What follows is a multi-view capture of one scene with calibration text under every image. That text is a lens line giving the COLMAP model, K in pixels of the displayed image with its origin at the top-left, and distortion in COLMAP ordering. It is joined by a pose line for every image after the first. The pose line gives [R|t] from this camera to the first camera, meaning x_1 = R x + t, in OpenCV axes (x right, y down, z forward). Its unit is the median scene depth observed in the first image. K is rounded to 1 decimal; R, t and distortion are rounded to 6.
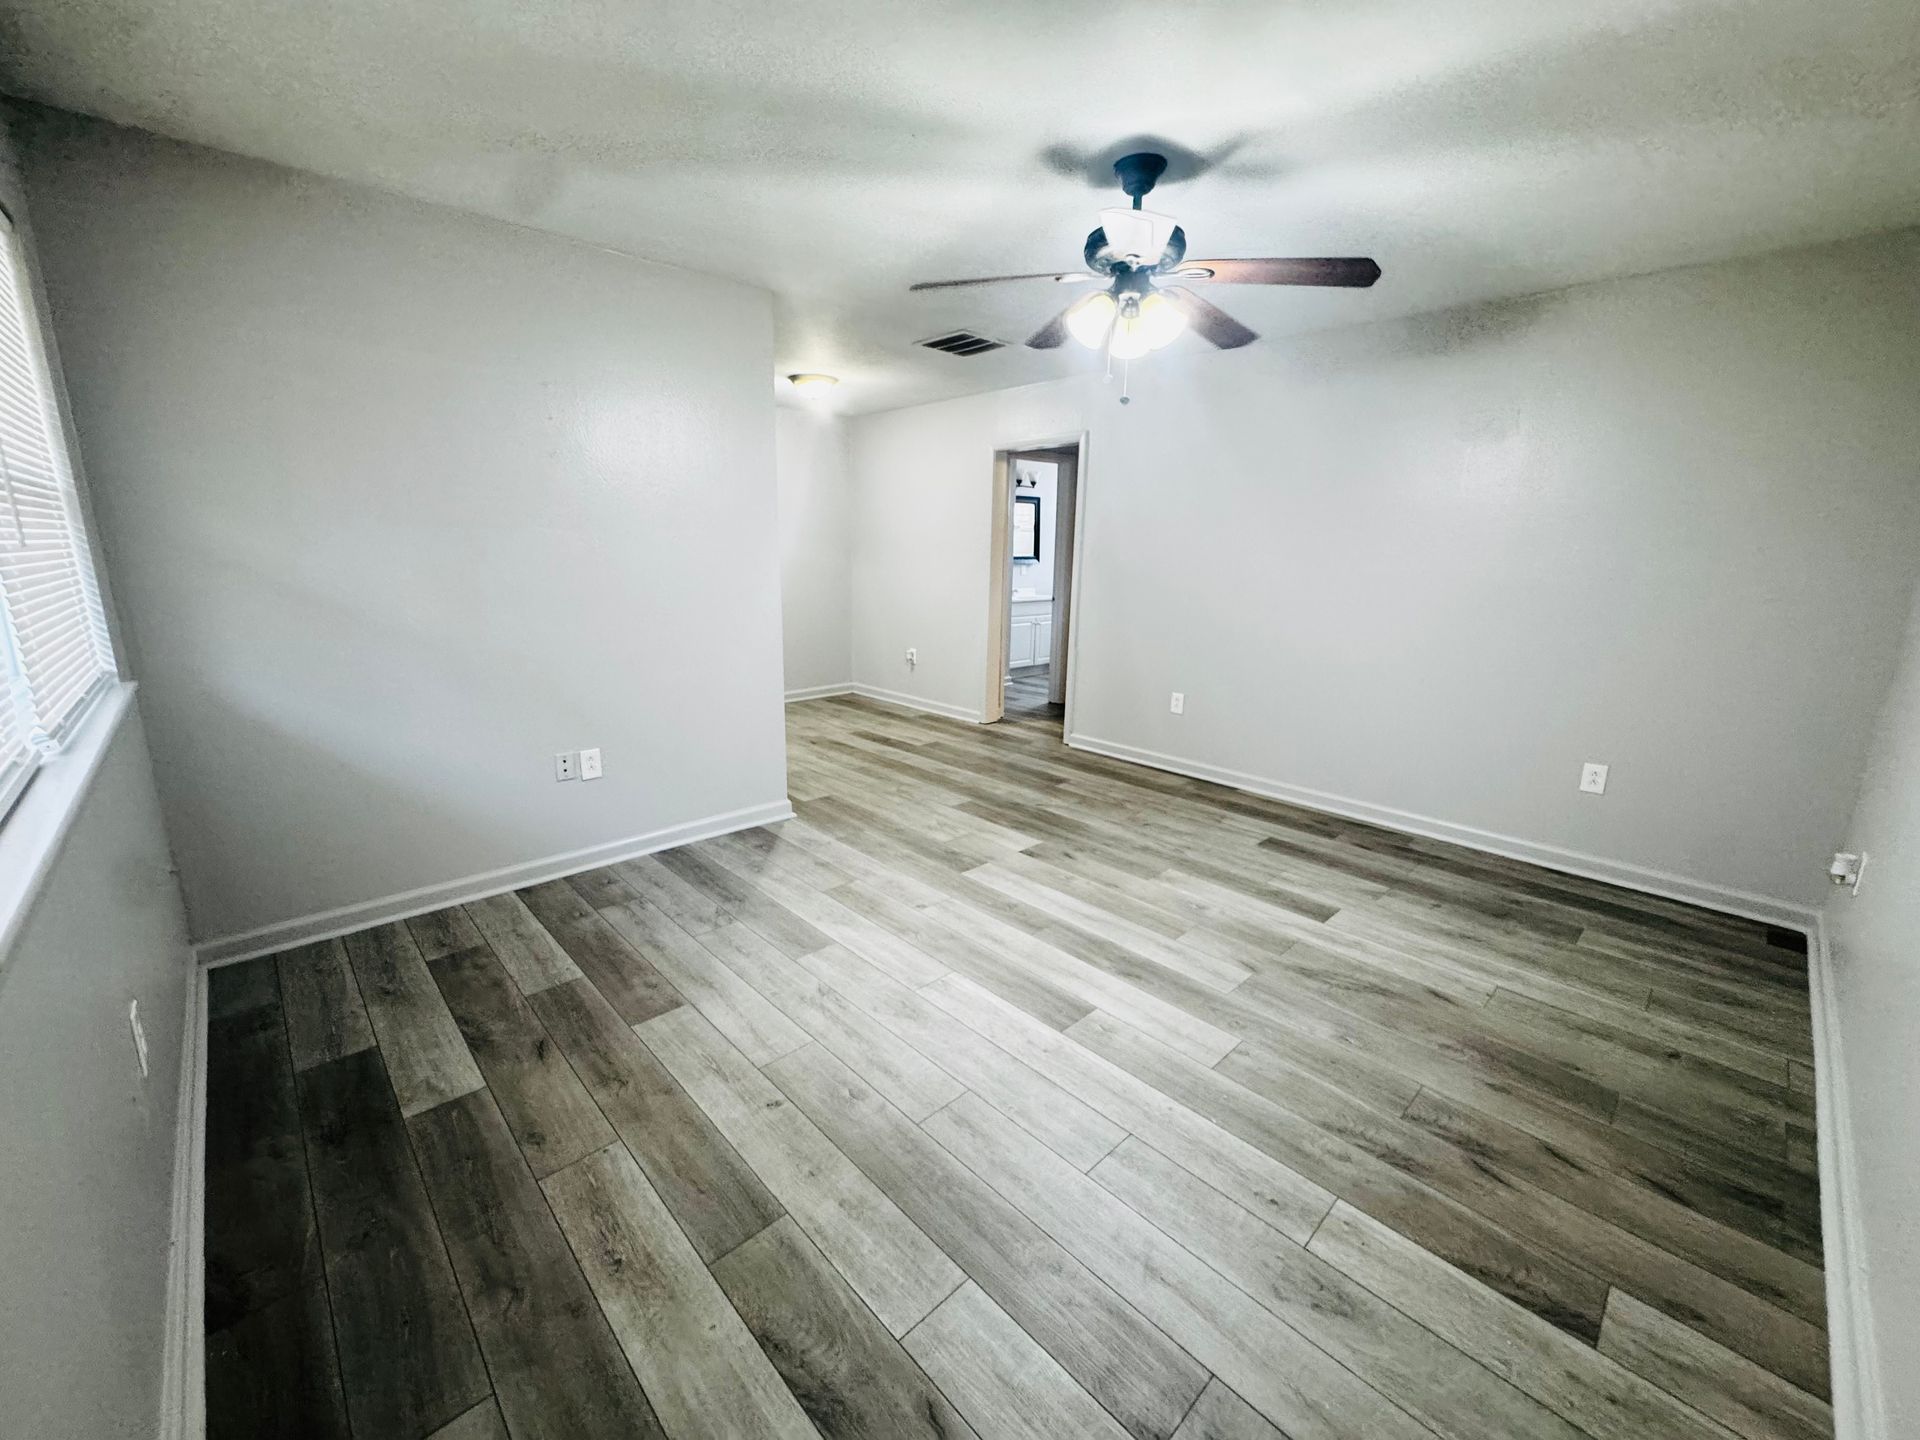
lens RADIAL K [[764.2, 0, 960.0], [0, 764.2, 720.0], [0, 0, 1]] dist [-0.003992, 0.000257]
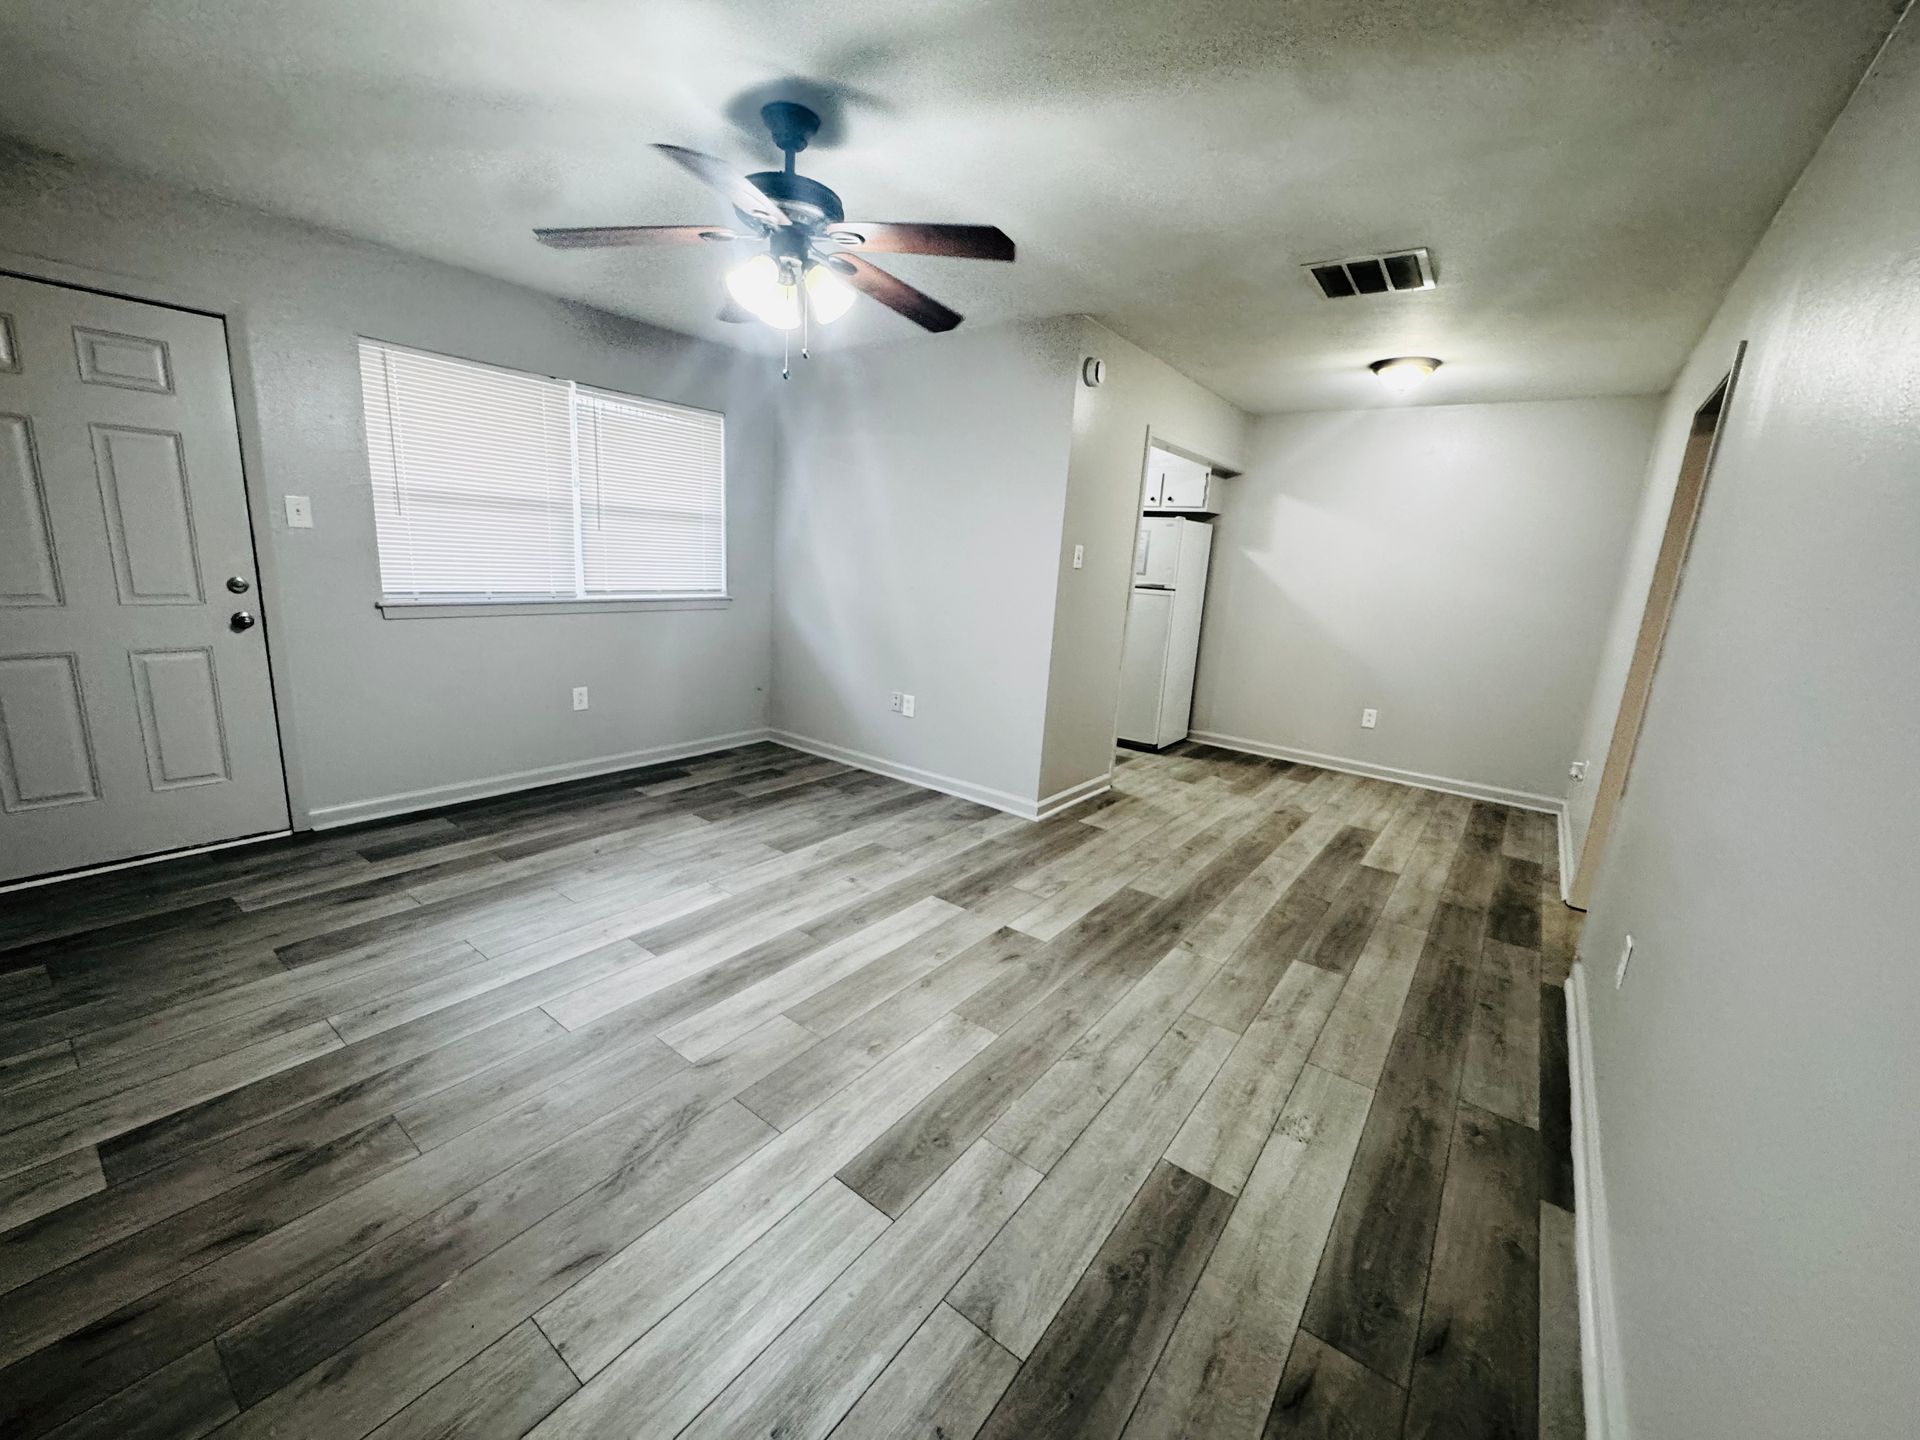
lens RADIAL K [[764.2, 0, 960.0], [0, 764.2, 720.0], [0, 0, 1]] dist [-0.003992, 0.000257]
pose [[0.161766, 0.209124, -0.964416, 0.900655], [-0.279037, 0.947099, 0.158564, -0.168327], [0.946557, 0.243457, 0.211562, 0.812011]]
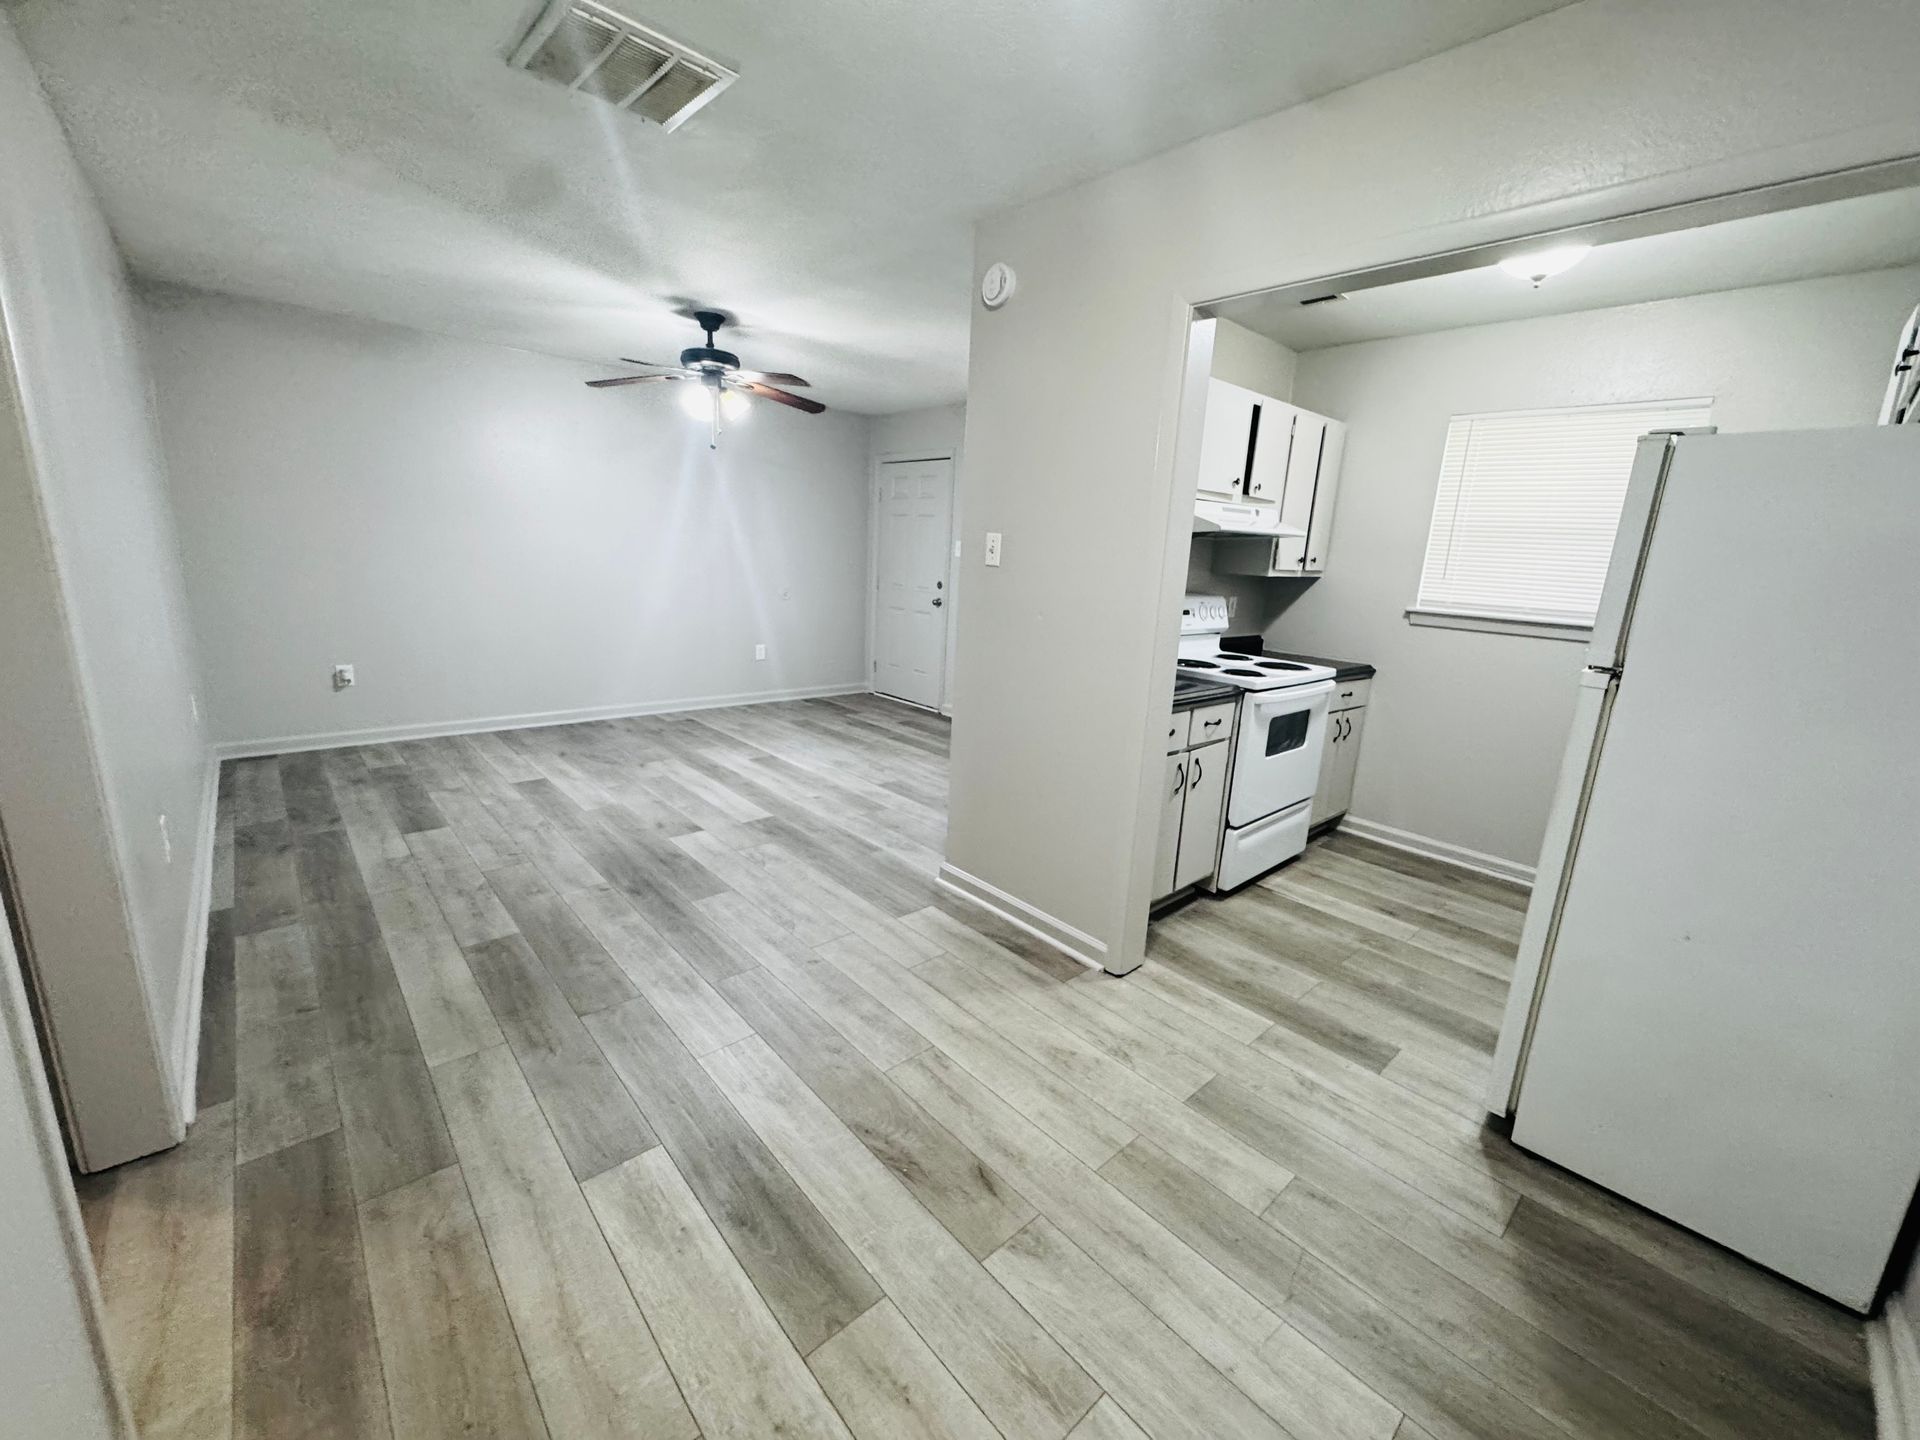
lens RADIAL K [[764.2, 0, 960.0], [0, 764.2, 720.0], [0, 0, 1]] dist [-0.003992, 0.000257]
pose [[-0.997437, -0.071467, 0.003508, -0.288769], [-0.062819, 0.898103, 0.435276, -0.477858], [-0.034258, 0.433940, -0.900290, 2.059597]]
